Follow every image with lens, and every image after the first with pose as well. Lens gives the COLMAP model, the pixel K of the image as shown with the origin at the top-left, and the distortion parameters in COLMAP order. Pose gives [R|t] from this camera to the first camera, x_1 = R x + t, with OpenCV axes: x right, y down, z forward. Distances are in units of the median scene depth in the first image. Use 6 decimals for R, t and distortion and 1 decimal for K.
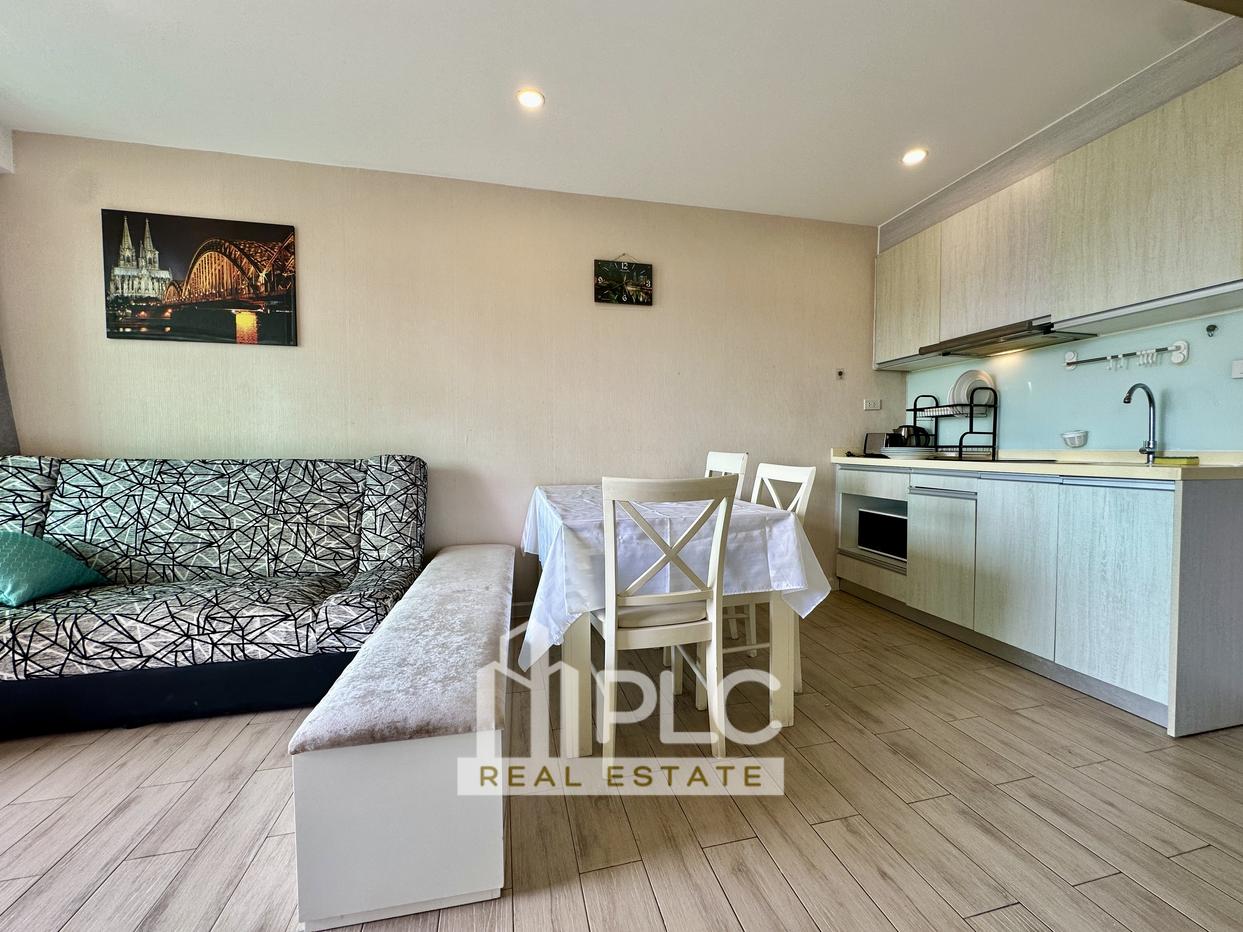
lens RADIAL K [[500.1, 0, 621.5], [0, 500.1, 466.0], [0, 0, 1]] dist [-0.000733, 0.000529]
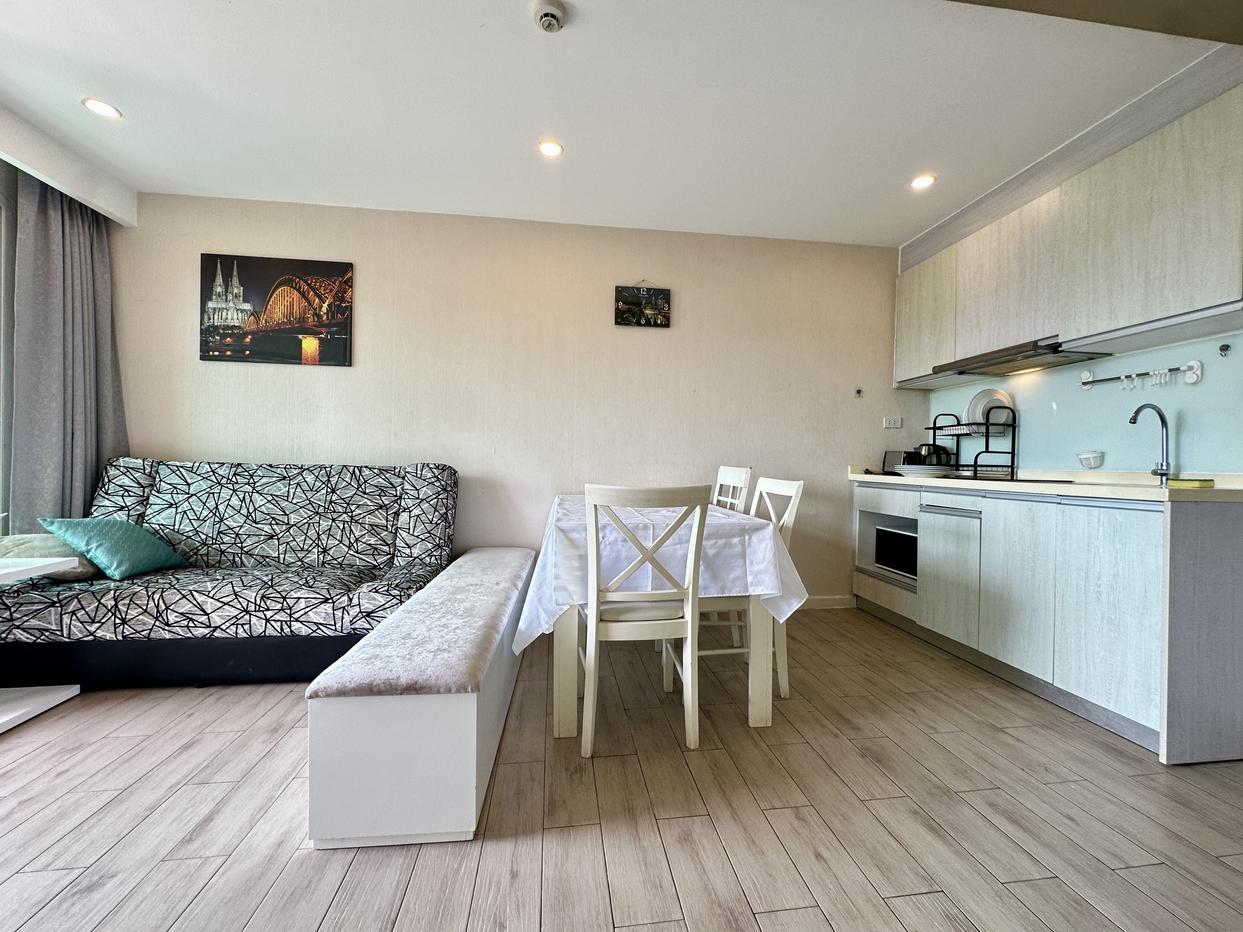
lens RADIAL K [[500.1, 0, 621.5], [0, 500.1, 466.0], [0, 0, 1]] dist [-0.000733, 0.000529]
pose [[0.994443, 0.019028, -0.103544, 0.113135], [-0.022213, 0.999312, -0.029696, 0.009712], [0.102907, 0.031831, 0.994182, -0.083316]]
